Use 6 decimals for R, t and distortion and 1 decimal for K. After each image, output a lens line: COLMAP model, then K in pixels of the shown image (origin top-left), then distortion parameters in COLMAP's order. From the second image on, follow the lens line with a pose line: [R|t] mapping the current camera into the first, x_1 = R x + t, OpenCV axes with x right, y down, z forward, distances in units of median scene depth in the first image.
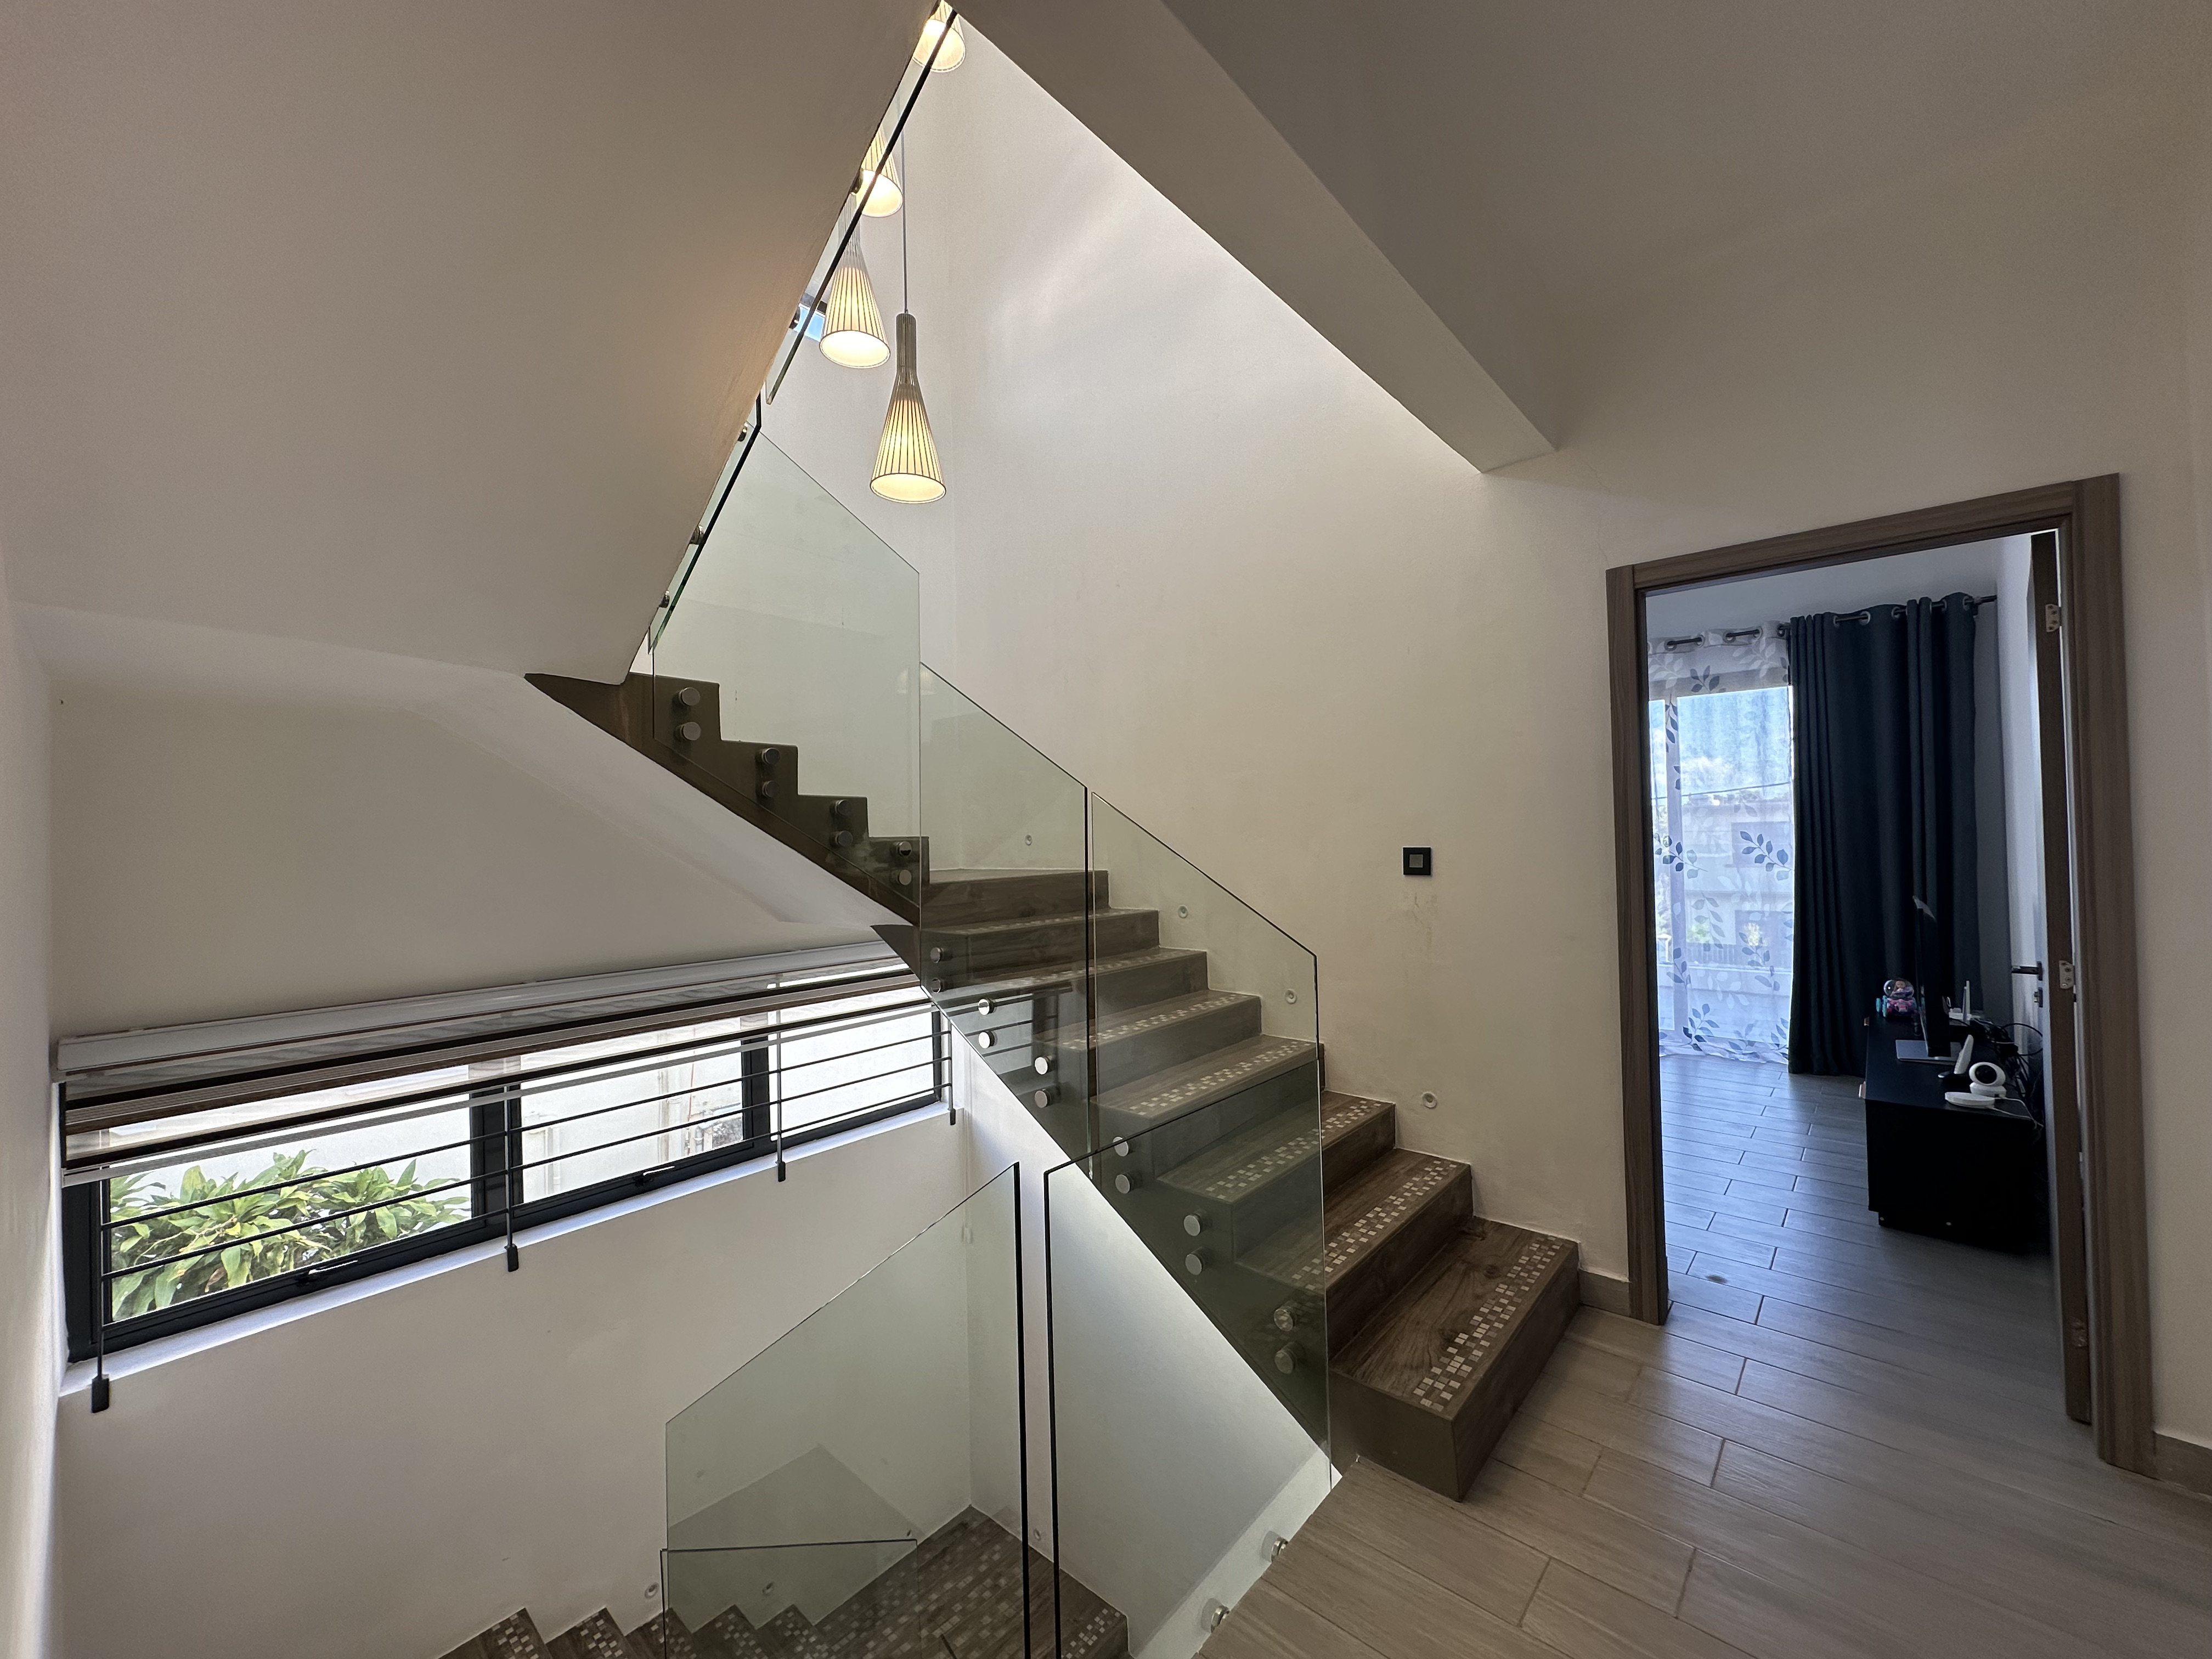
lens RADIAL K [[861.8, 0, 1101.9], [0, 861.8, 825.6], [0, 0, 1]] dist [-0.001907, 0.000948]
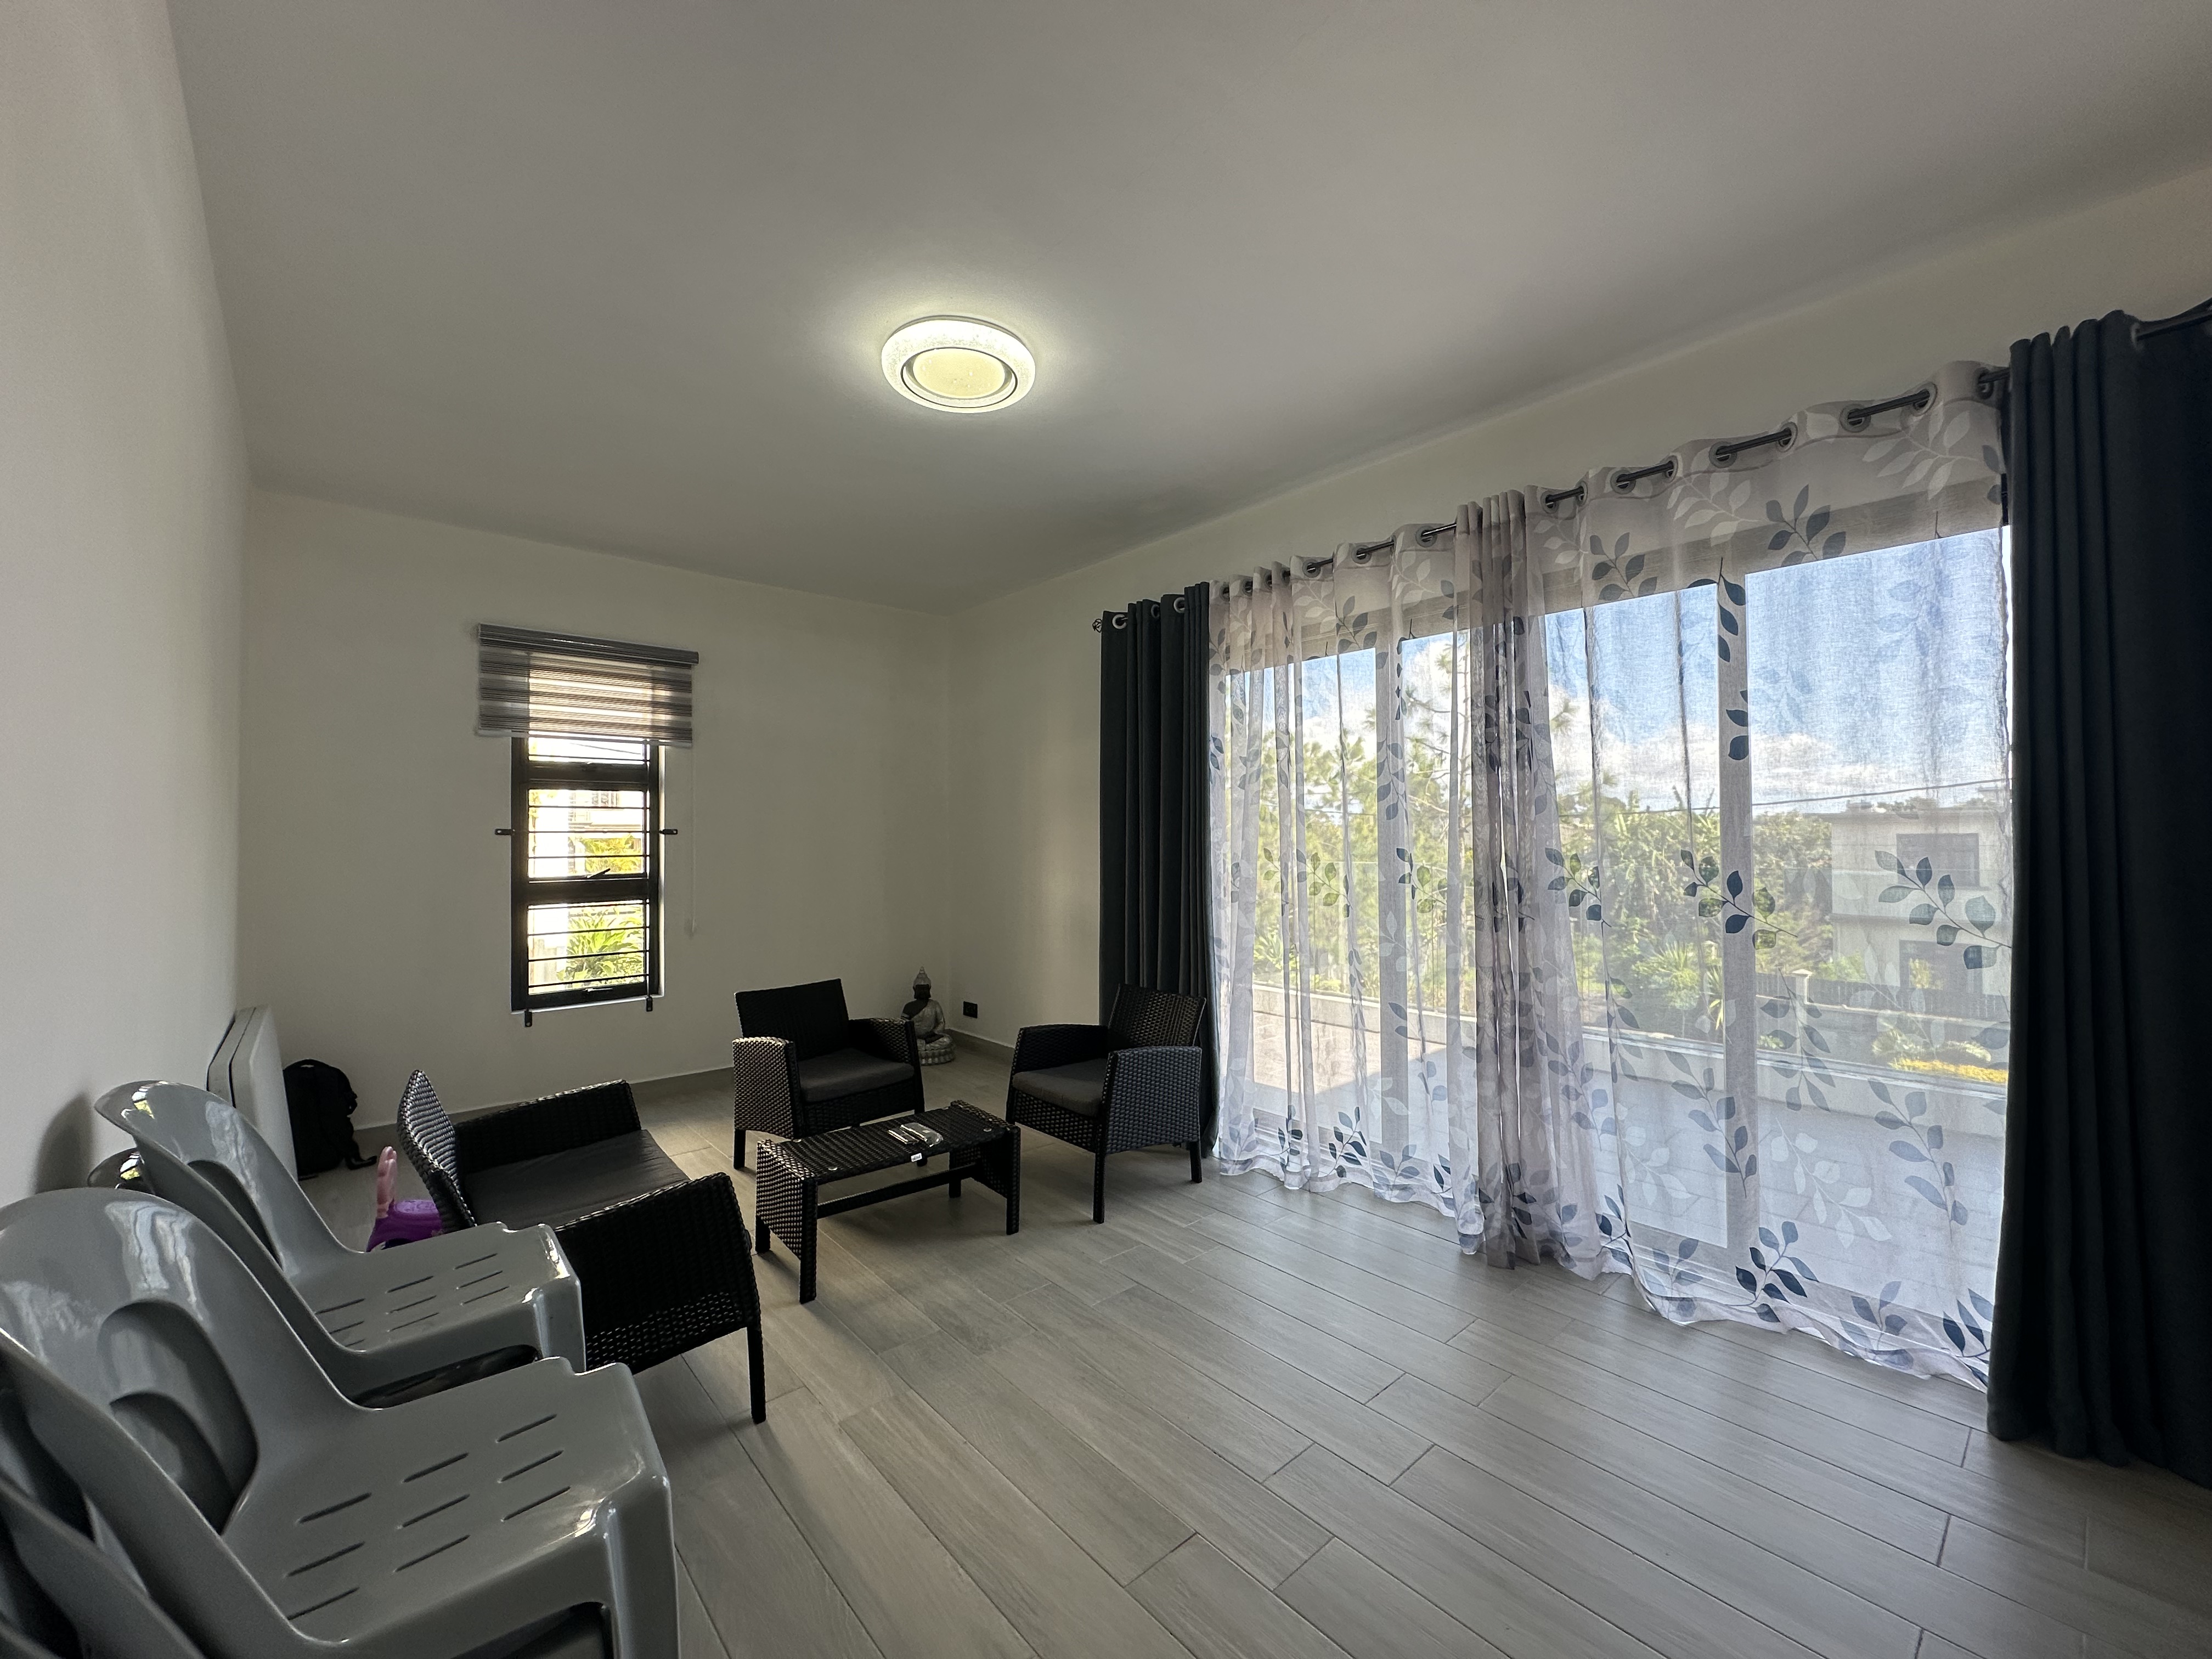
lens RADIAL K [[861.8, 0, 1109.7], [0, 861.8, 814.1], [0, 0, 1]] dist [-0.001907, 0.000948]
pose [[0.994638, 0.018891, -0.101679, 0.391945], [-0.019408, 0.999803, -0.004099, -0.003781], [0.101582, 0.006051, 0.994809, 0.515947]]
